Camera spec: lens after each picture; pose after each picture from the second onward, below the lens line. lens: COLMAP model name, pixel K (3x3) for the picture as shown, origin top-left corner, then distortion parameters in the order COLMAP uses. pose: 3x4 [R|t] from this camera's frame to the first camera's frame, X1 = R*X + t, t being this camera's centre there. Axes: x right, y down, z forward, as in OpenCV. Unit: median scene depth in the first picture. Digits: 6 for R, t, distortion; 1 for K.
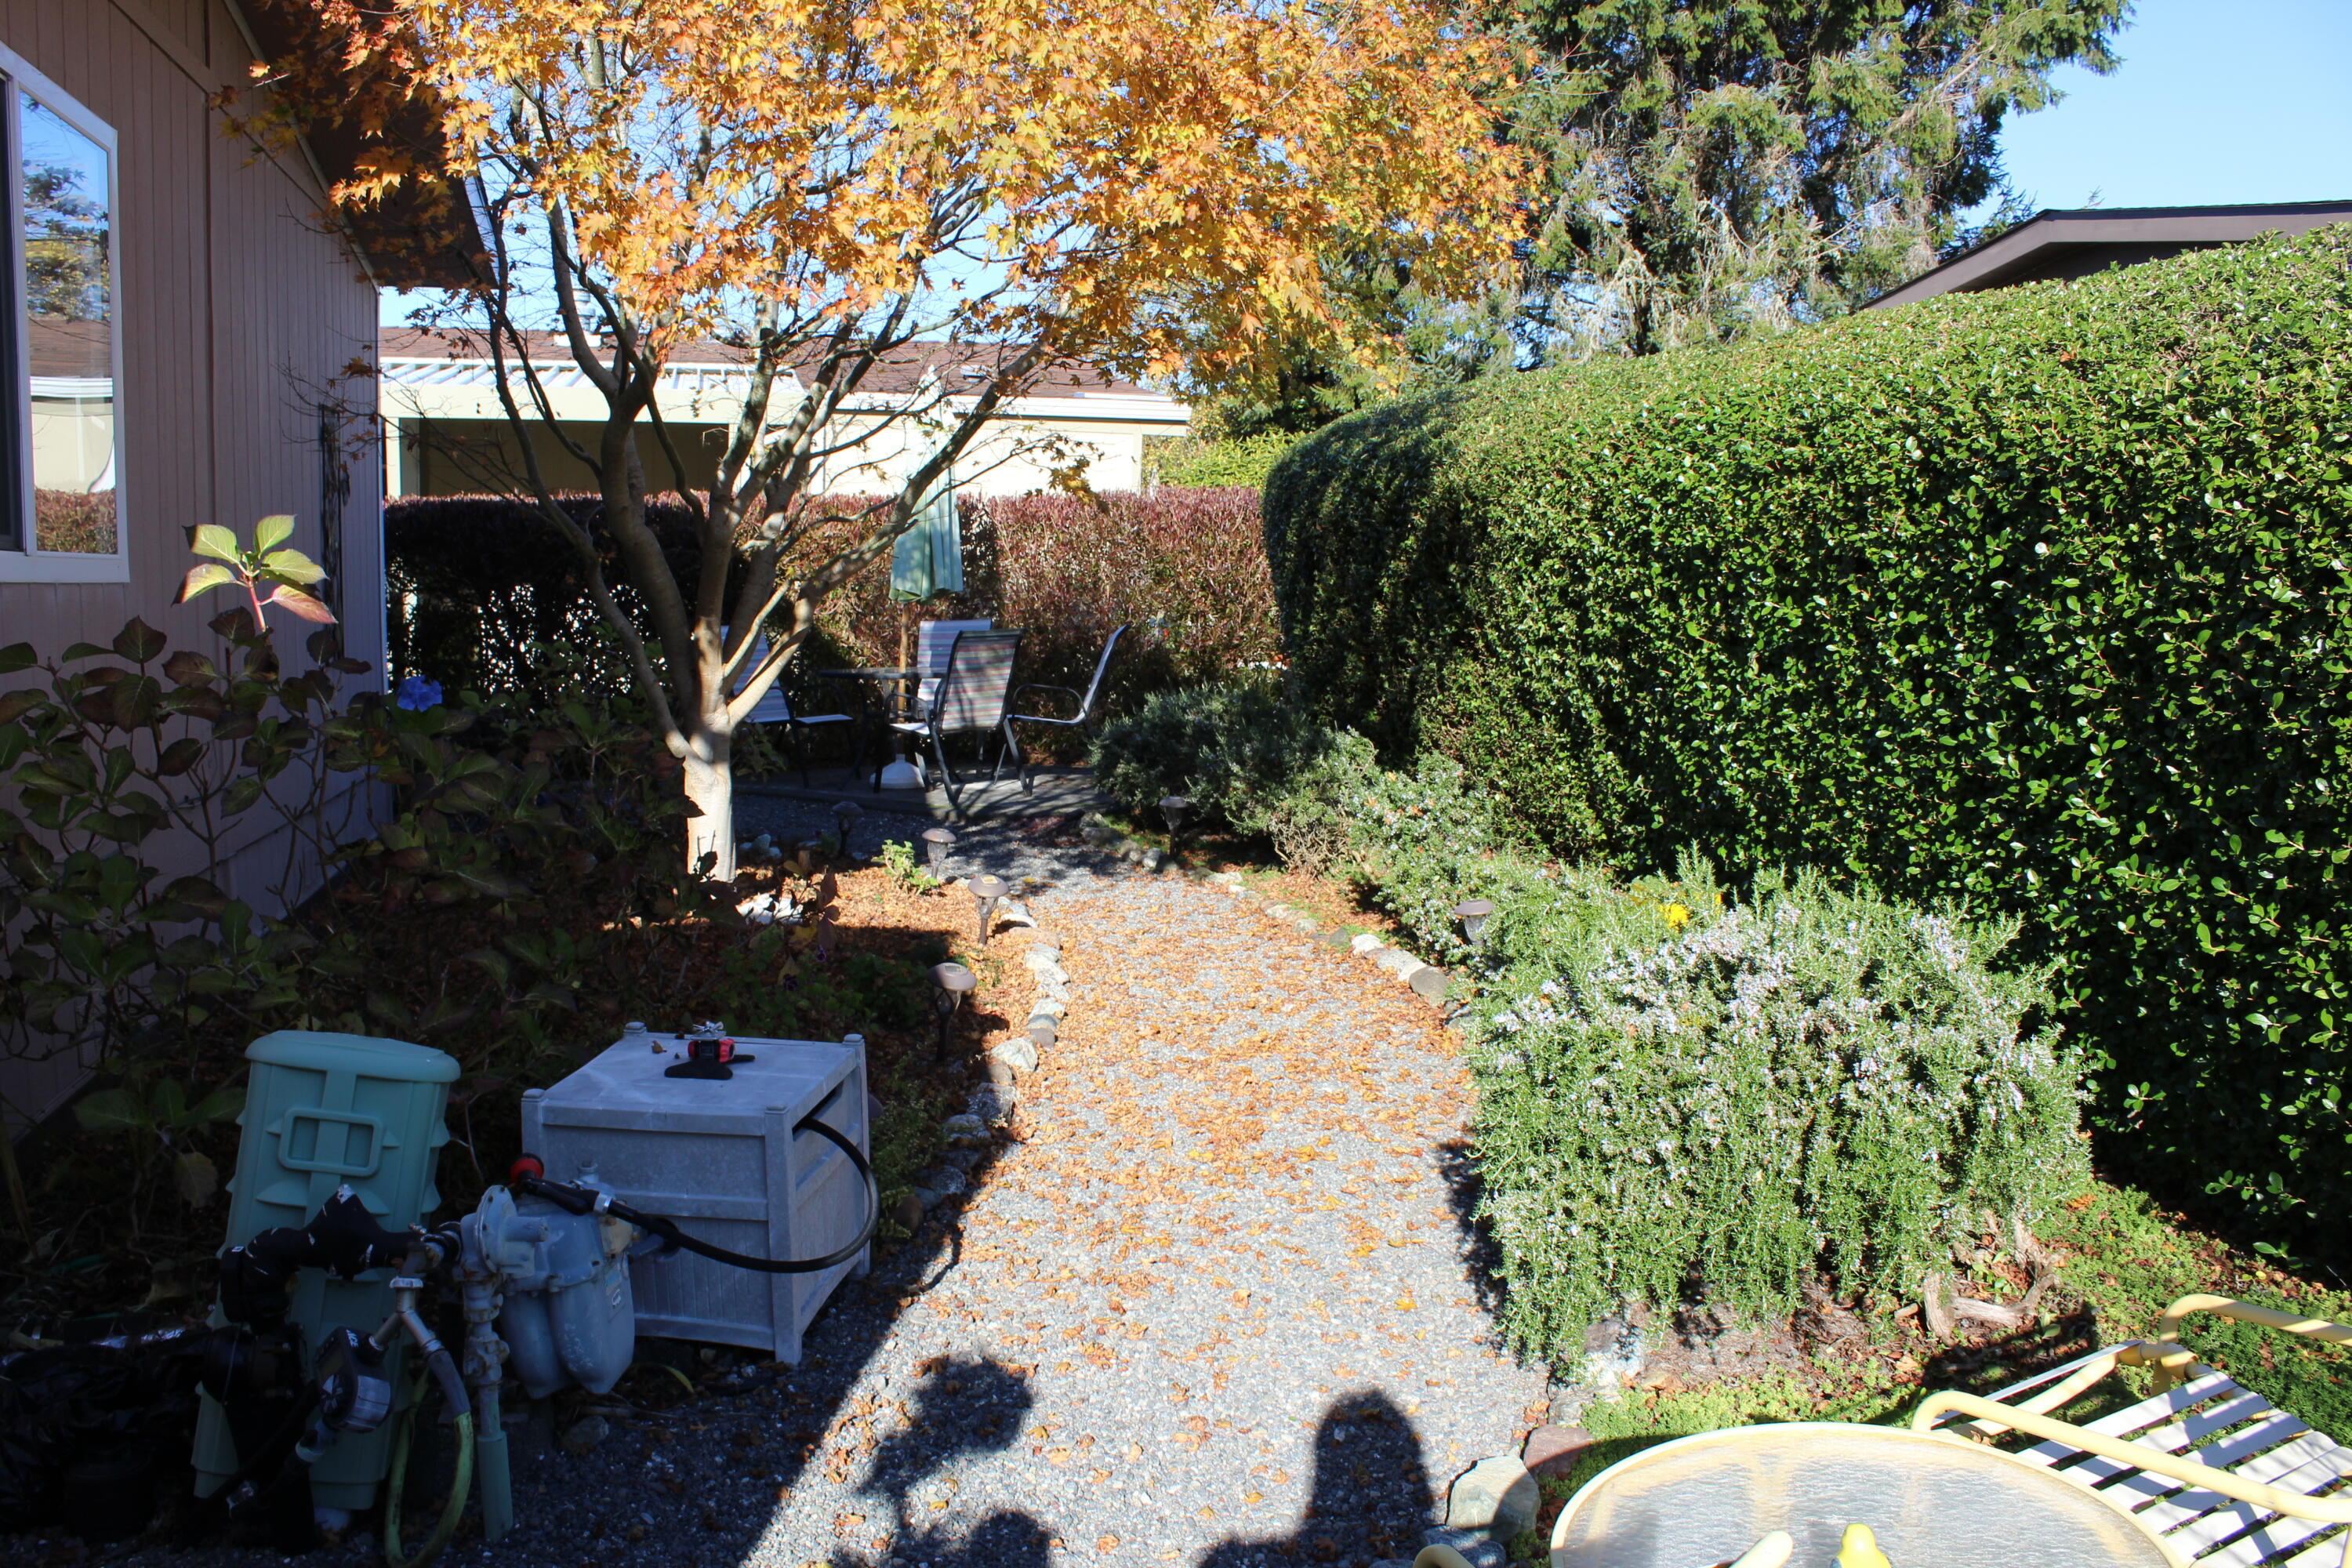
lens RADIAL K [[1958.7, 0, 1155.0], [0, 1958.7, 790.4], [0, 0, 1]] dist [-0.174215, 0.163940]
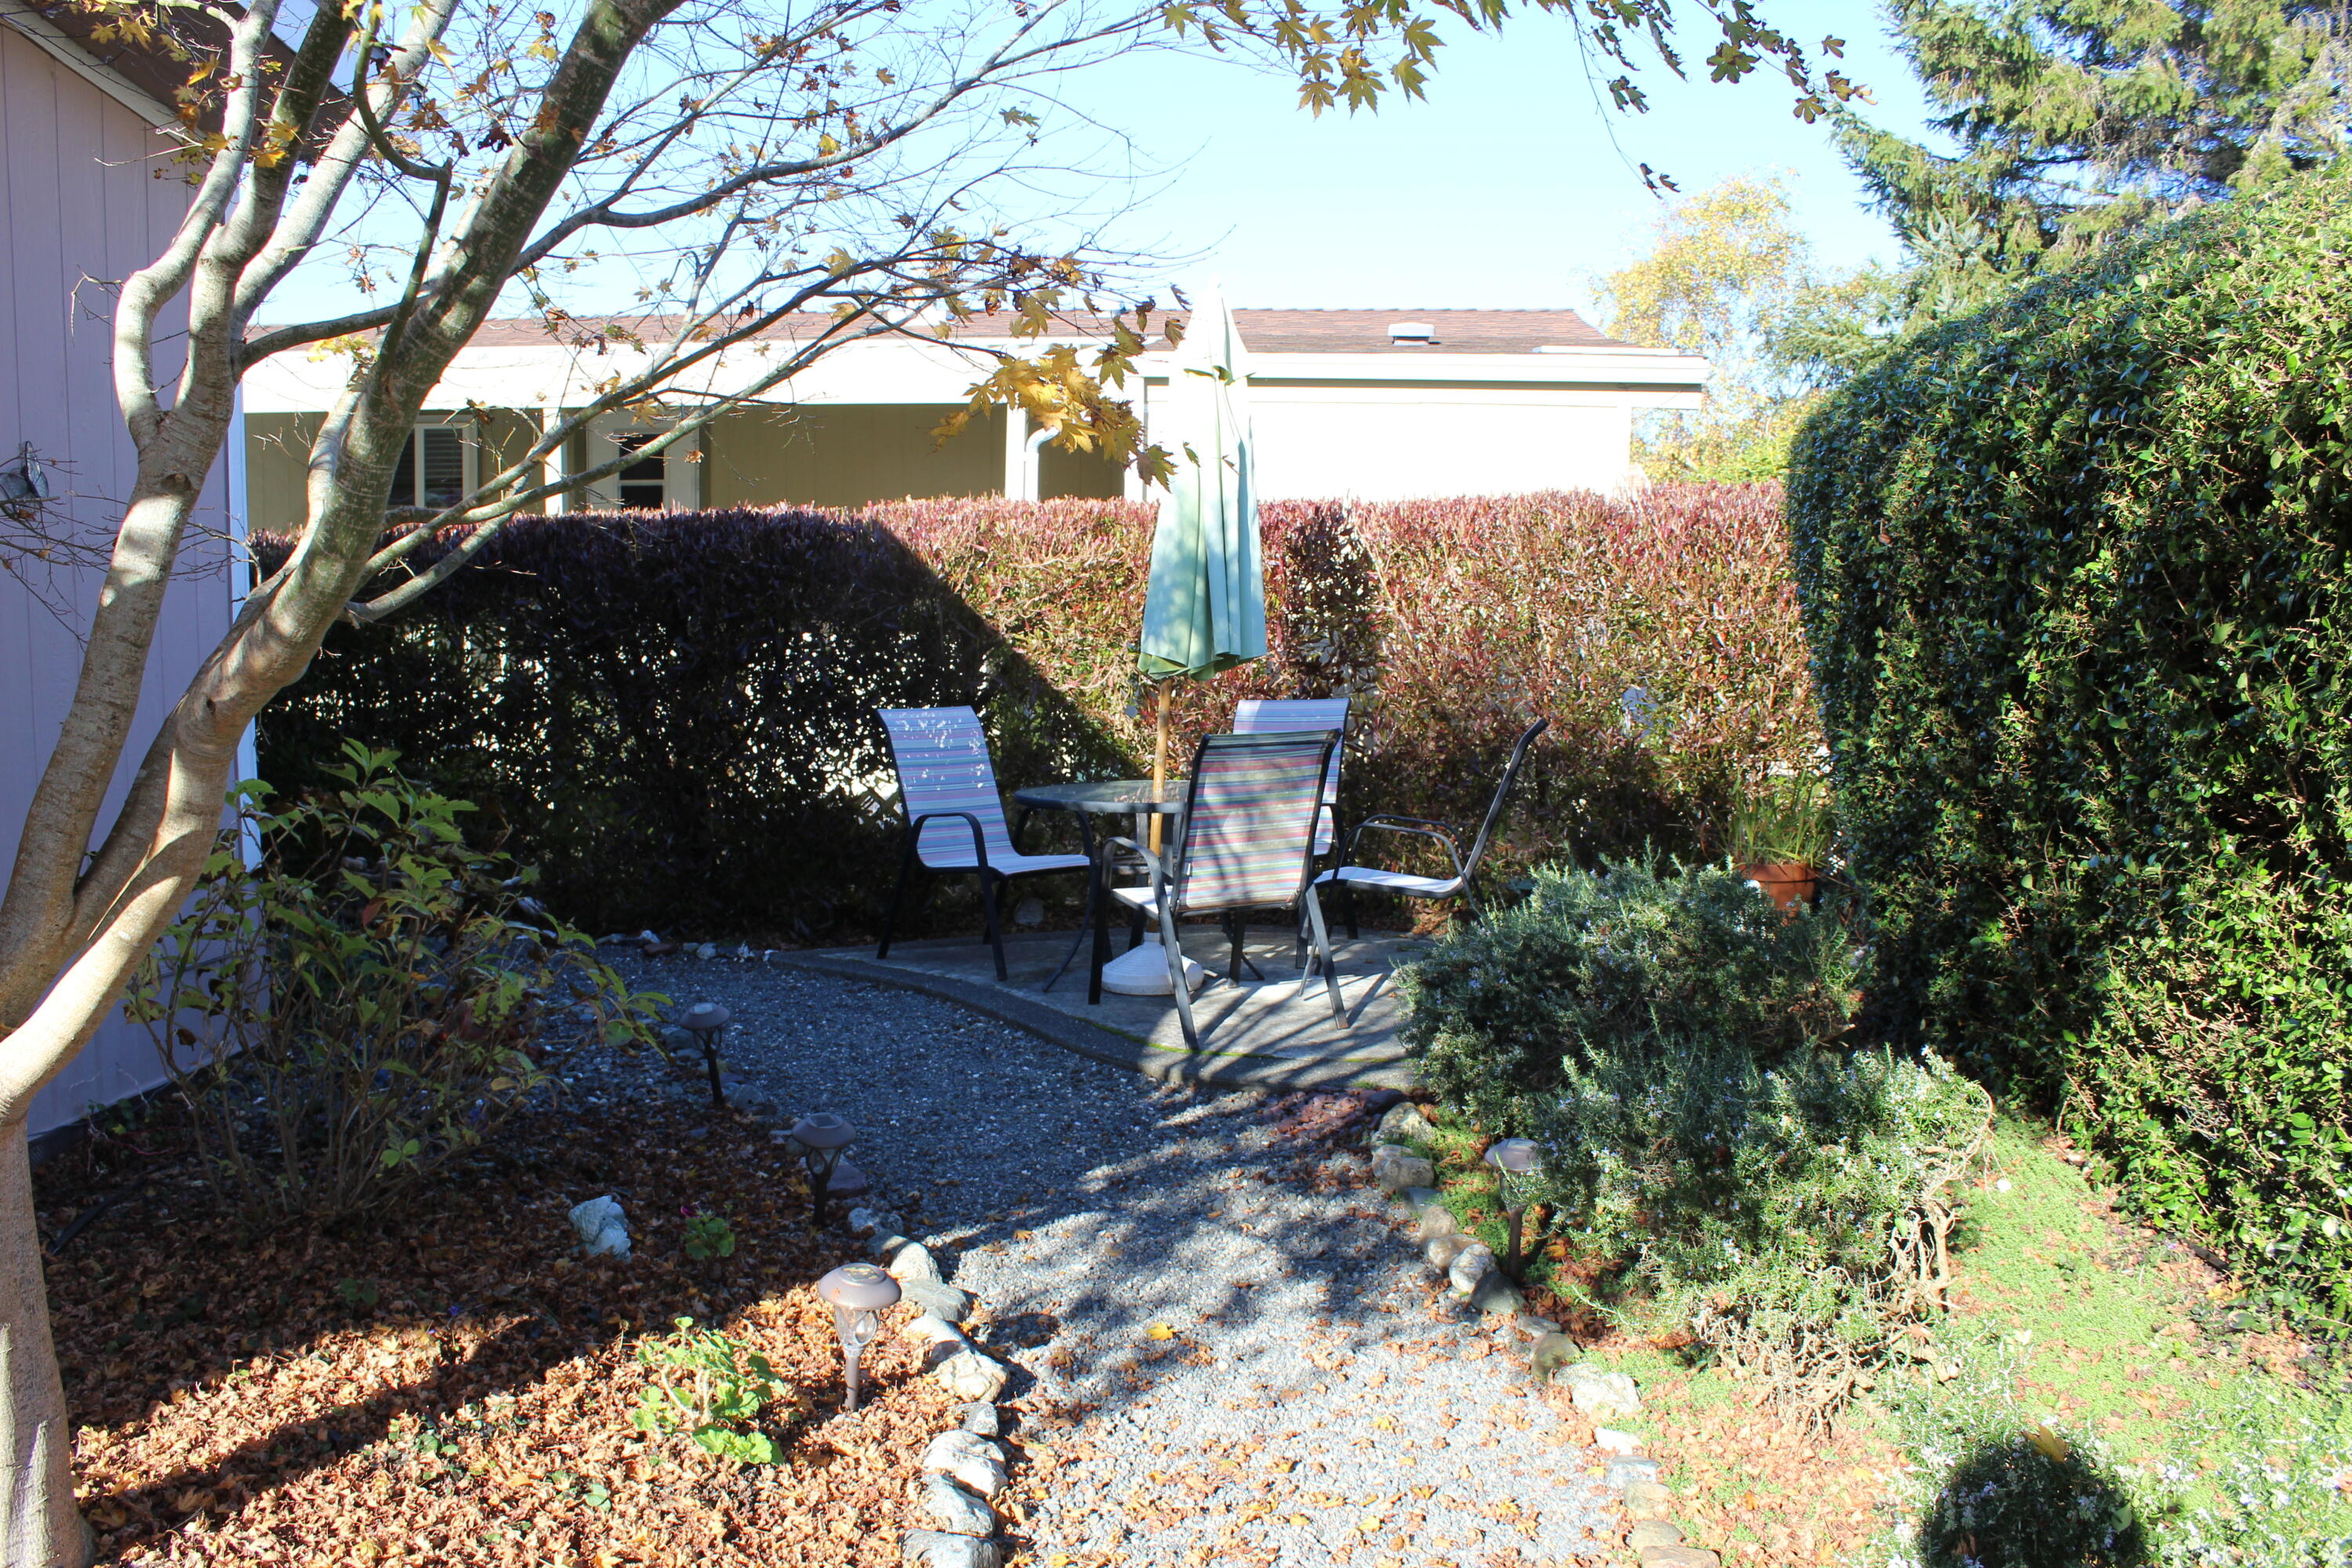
lens RADIAL K [[1958.7, 0, 1155.0], [0, 1958.7, 790.4], [0, 0, 1]] dist [-0.174215, 0.163940]
pose [[0.953208, 0.022495, -0.301476, 0.056190], [-0.027800, 0.999525, -0.013316, -0.062392], [0.301033, 0.021073, 0.953381, 0.504370]]
